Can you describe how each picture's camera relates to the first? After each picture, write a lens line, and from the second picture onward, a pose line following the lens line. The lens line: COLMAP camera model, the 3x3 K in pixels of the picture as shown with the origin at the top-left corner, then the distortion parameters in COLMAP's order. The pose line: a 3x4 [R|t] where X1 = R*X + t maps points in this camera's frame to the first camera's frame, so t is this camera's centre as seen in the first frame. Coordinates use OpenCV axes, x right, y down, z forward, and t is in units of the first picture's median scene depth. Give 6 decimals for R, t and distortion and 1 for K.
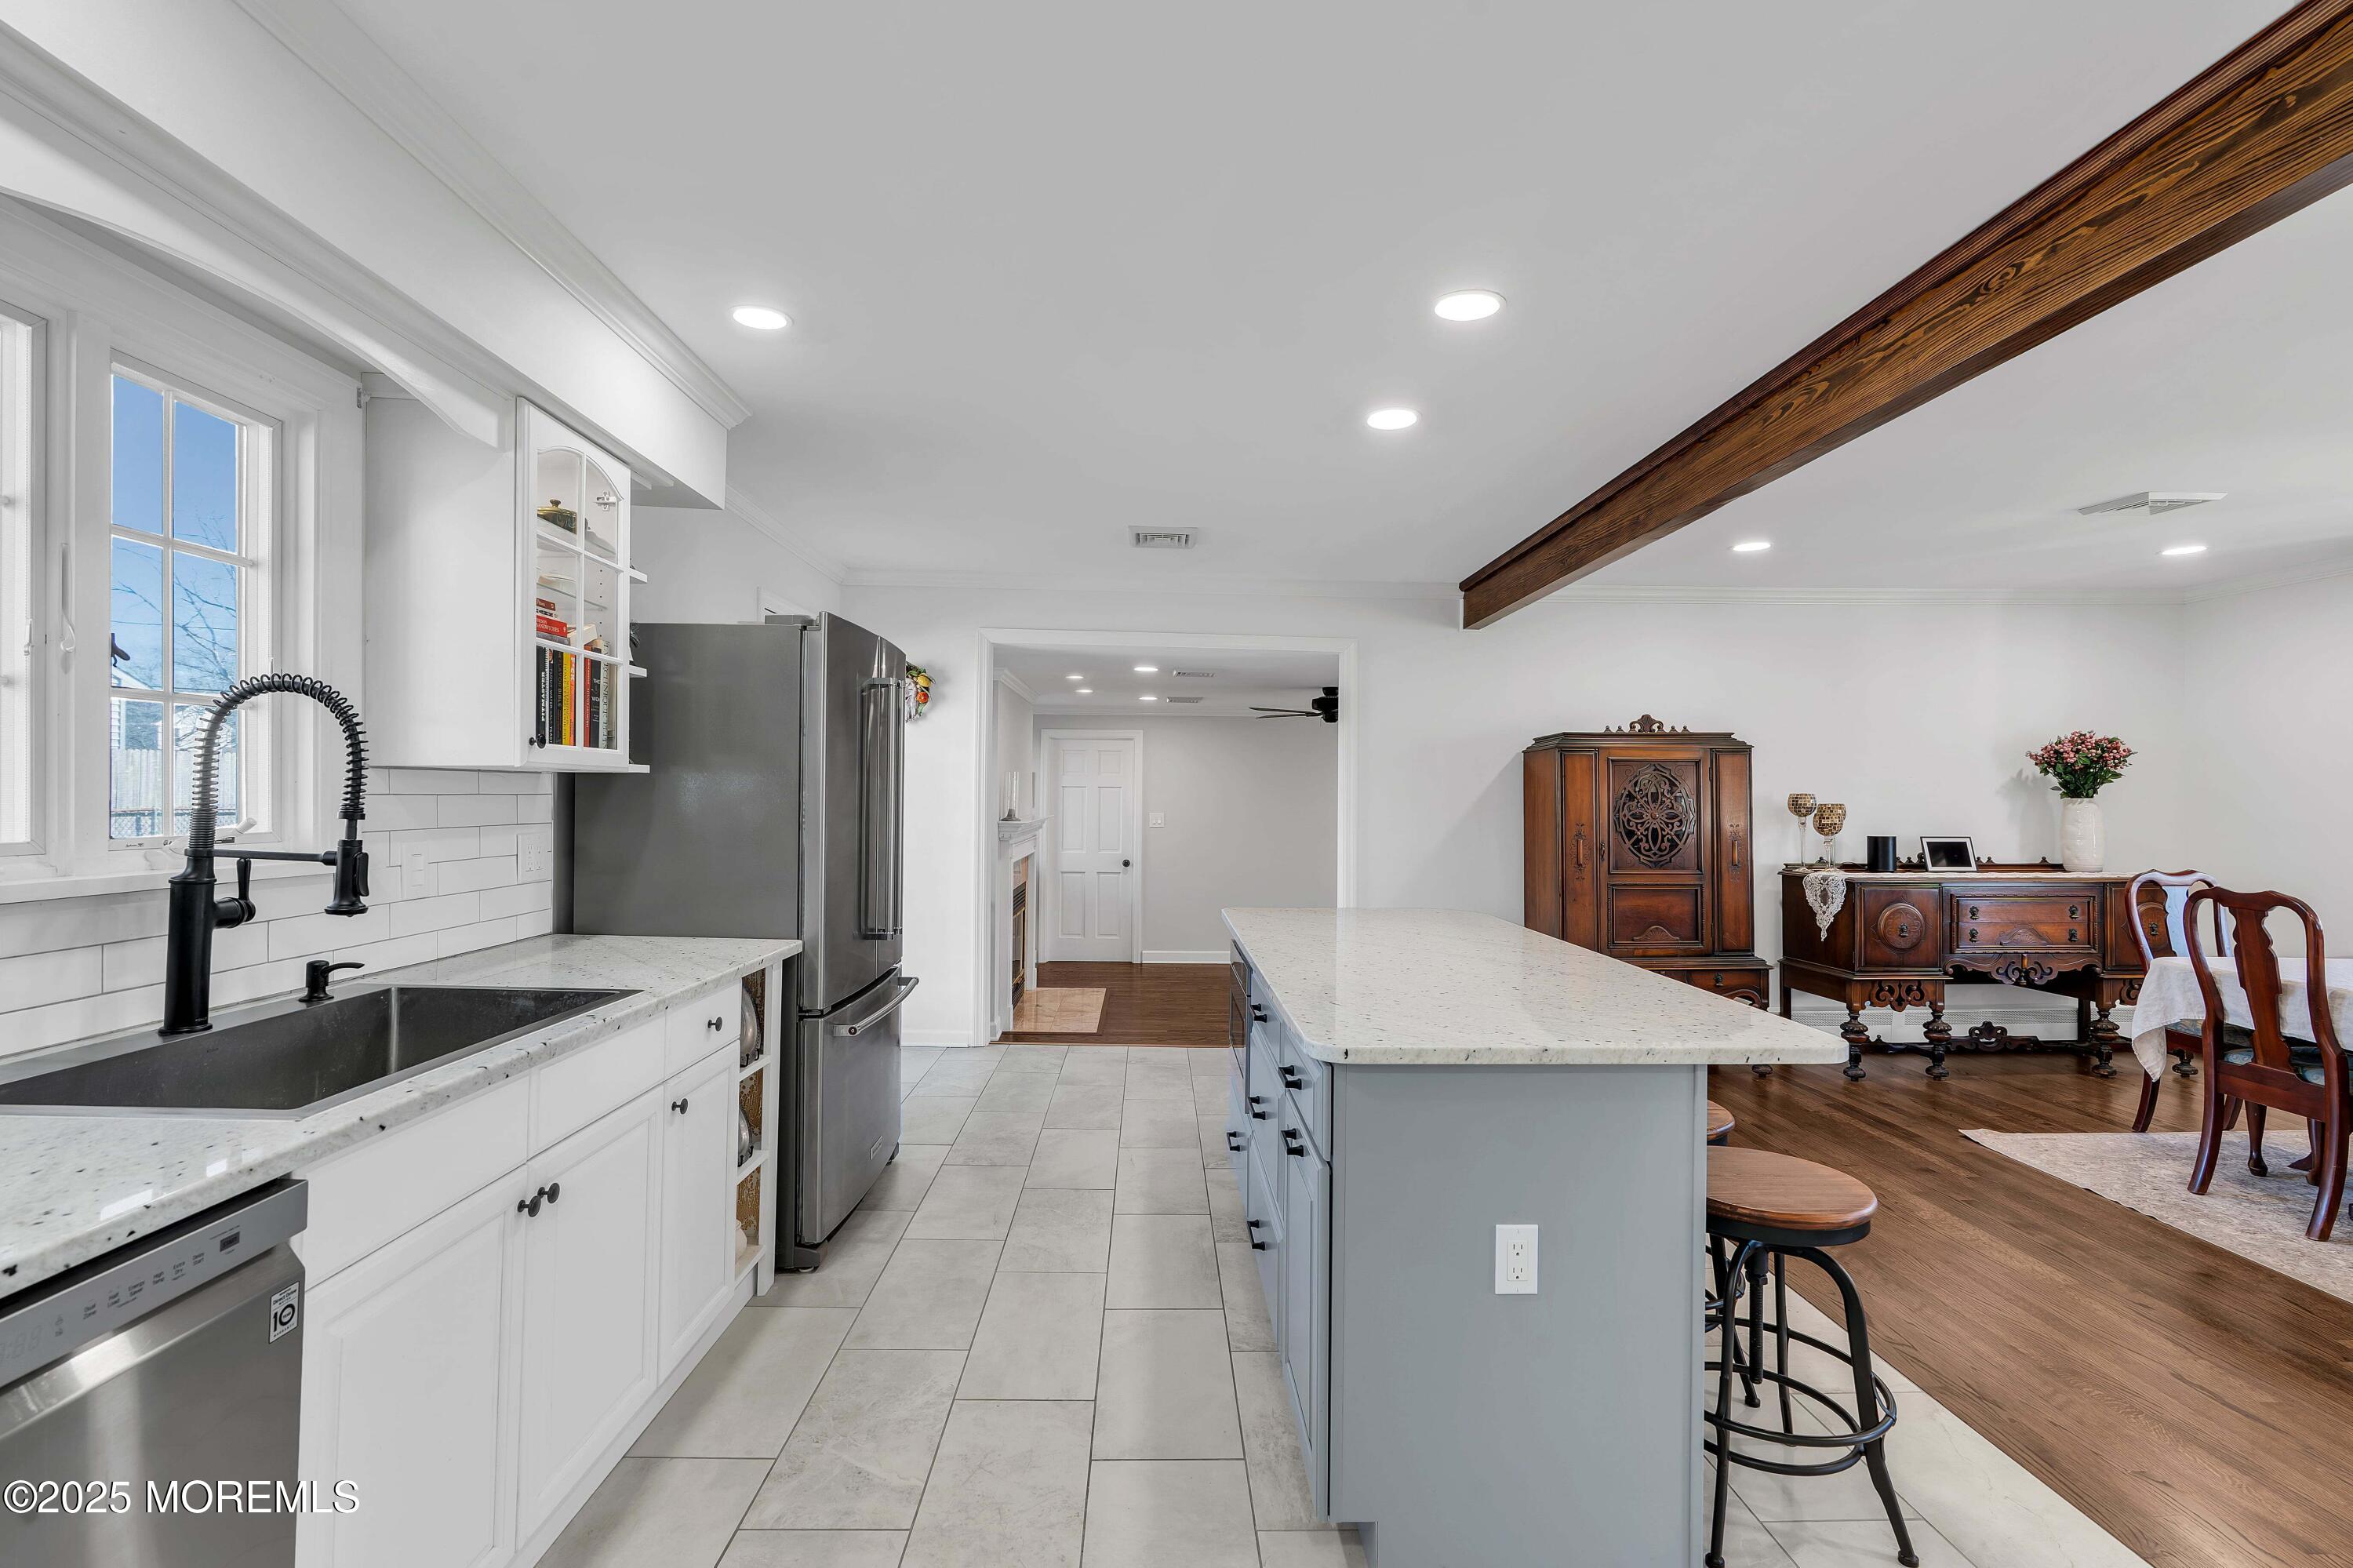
lens RADIAL K [[1055.7, 0, 1170.0], [0, 1055.7, 786.9], [0, 0, 1]] dist [-0.009278, 0.003917]
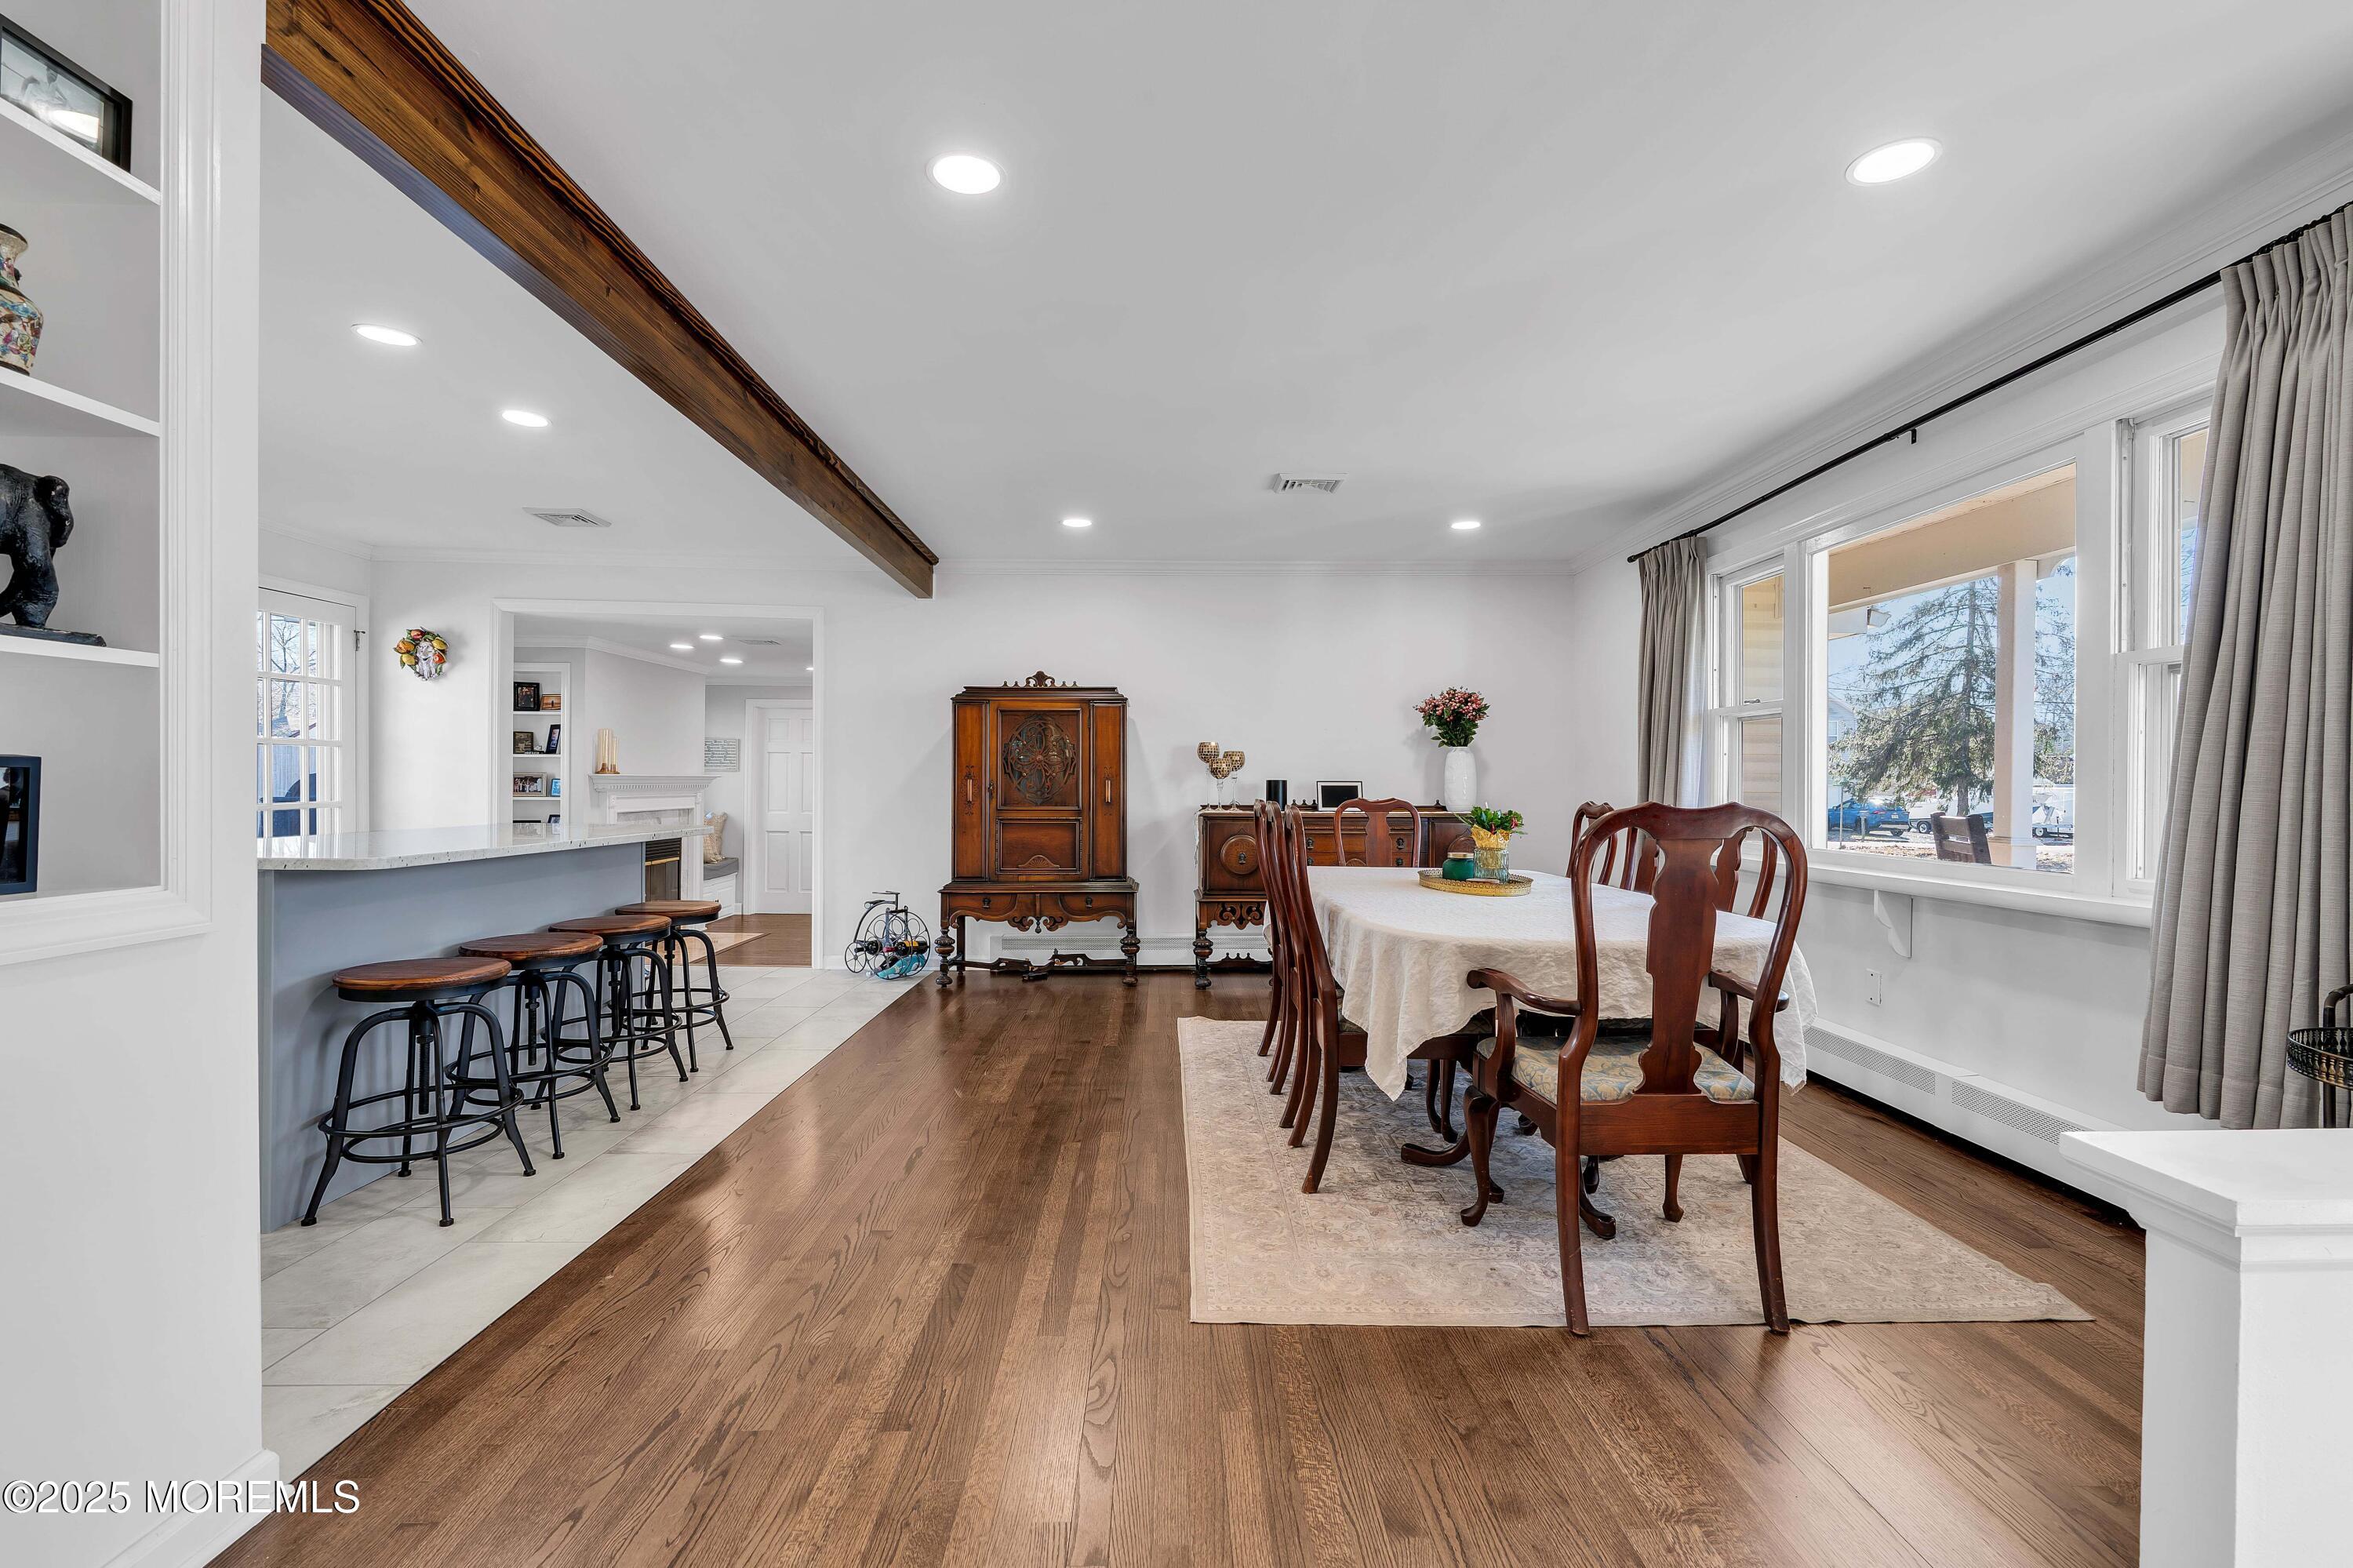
lens RADIAL K [[1055.7, 0, 1175.6], [0, 1055.7, 786.2], [0, 0, 1]] dist [-0.009278, 0.003917]
pose [[0.999958, 0.000758, -0.009130, 0.609362], [-0.000601, 0.999853, 0.017137, 0.036163], [0.009141, -0.017130, 0.999811, -0.145854]]
